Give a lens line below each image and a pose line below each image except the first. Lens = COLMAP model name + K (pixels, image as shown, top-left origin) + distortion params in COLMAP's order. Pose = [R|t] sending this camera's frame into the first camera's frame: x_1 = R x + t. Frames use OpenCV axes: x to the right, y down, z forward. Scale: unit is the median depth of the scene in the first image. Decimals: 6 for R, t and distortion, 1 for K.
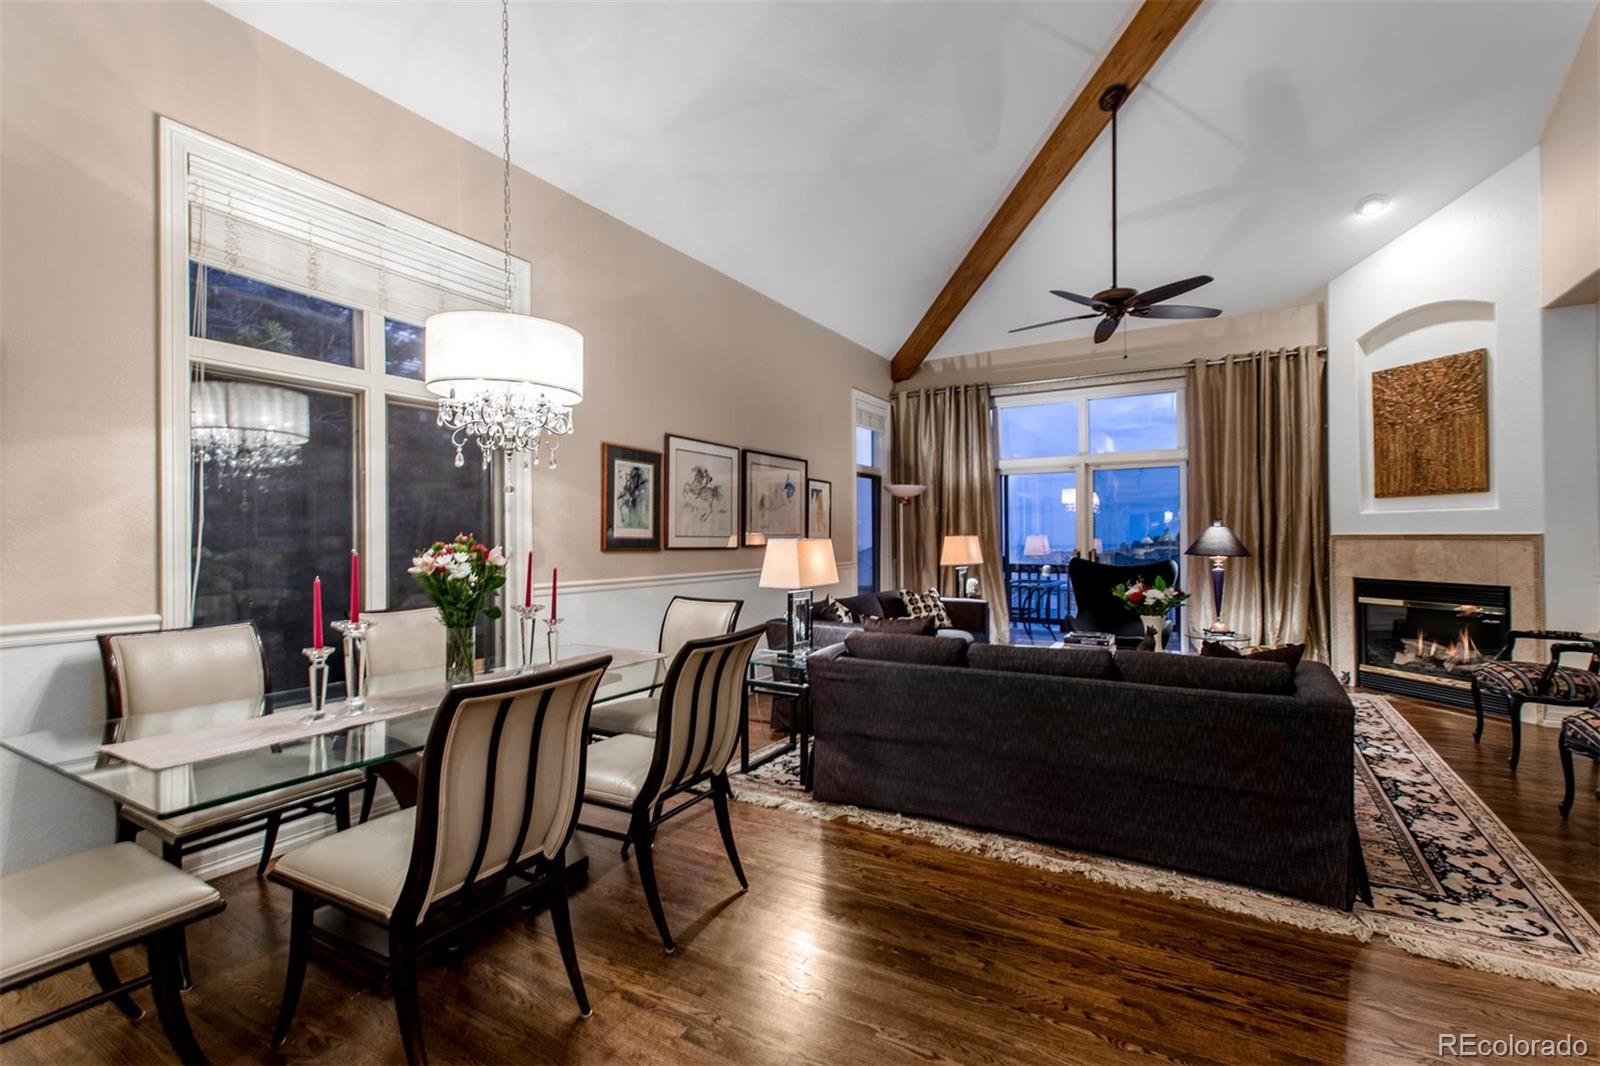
lens RADIAL K [[708.6, 0, 806.4], [0, 708.6, 525.2], [0, 0, 1]] dist [0.016222, -0.004000]
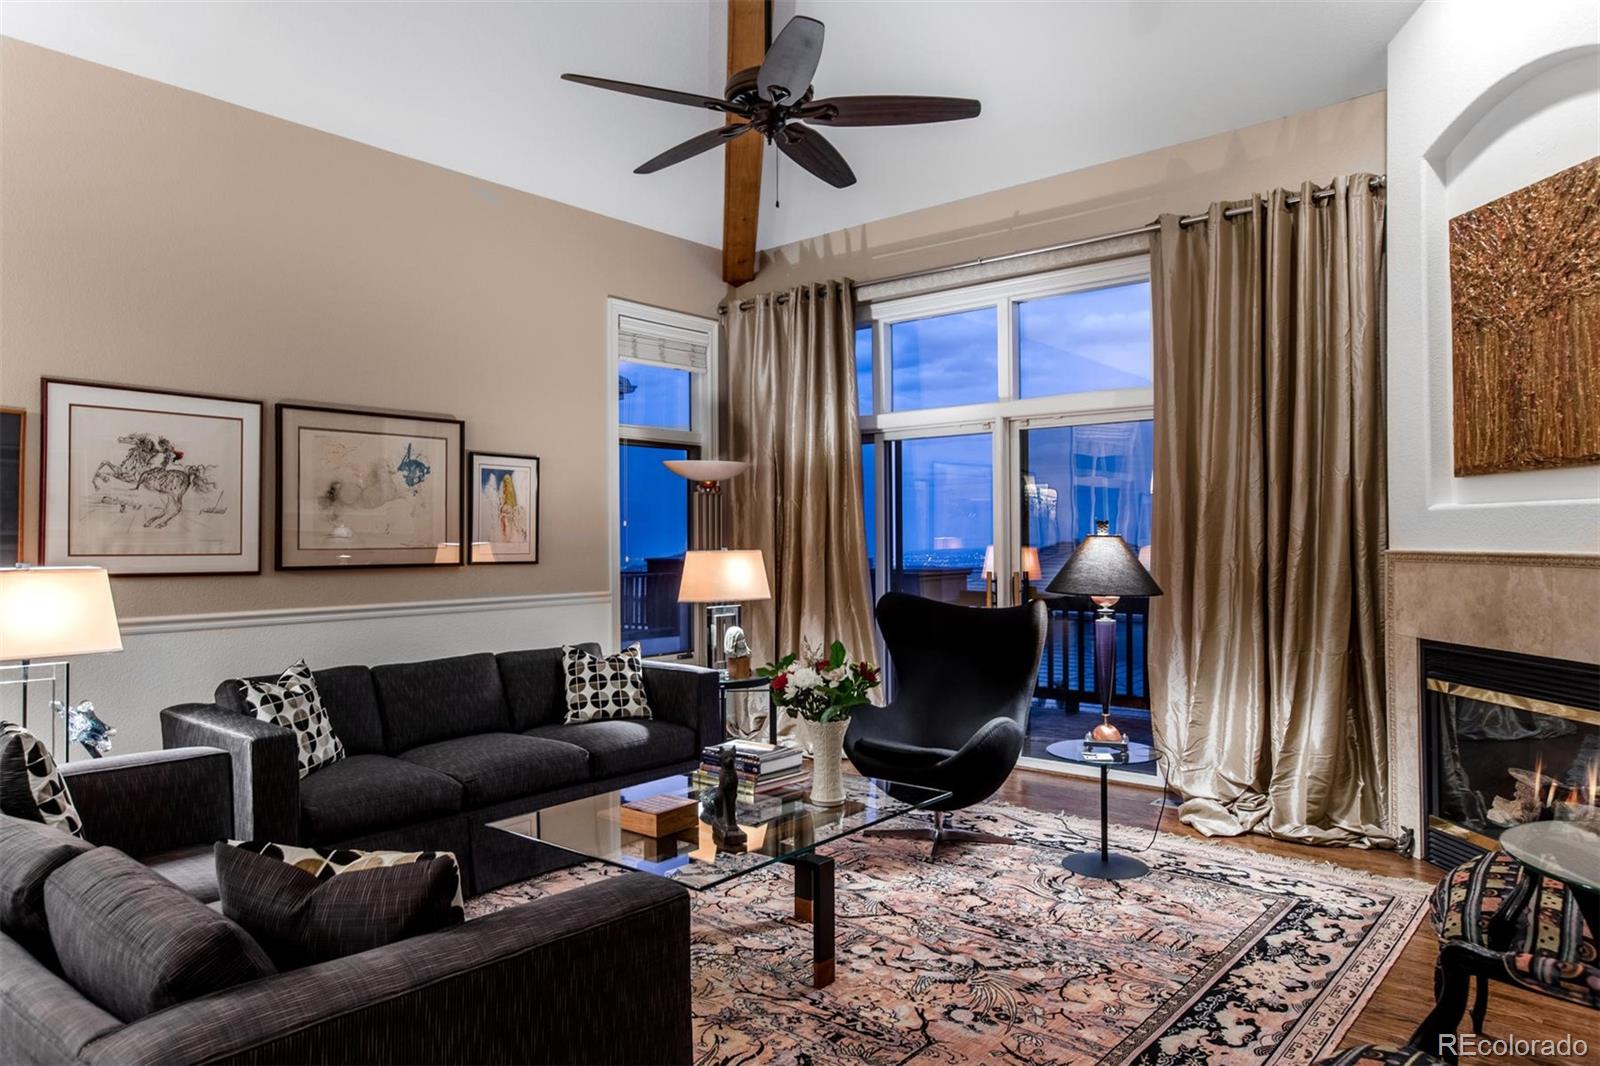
lens RADIAL K [[1050.5, 0, 781.2], [0, 1050.5, 516.1], [0, 0, 1]] dist [0.017997, -0.004852]
pose [[0.985622, -0.003896, -0.168919, 0.565766], [0.003649, 0.999992, -0.001776, -0.014179], [0.168925, 0.001134, 0.985628, 0.255733]]
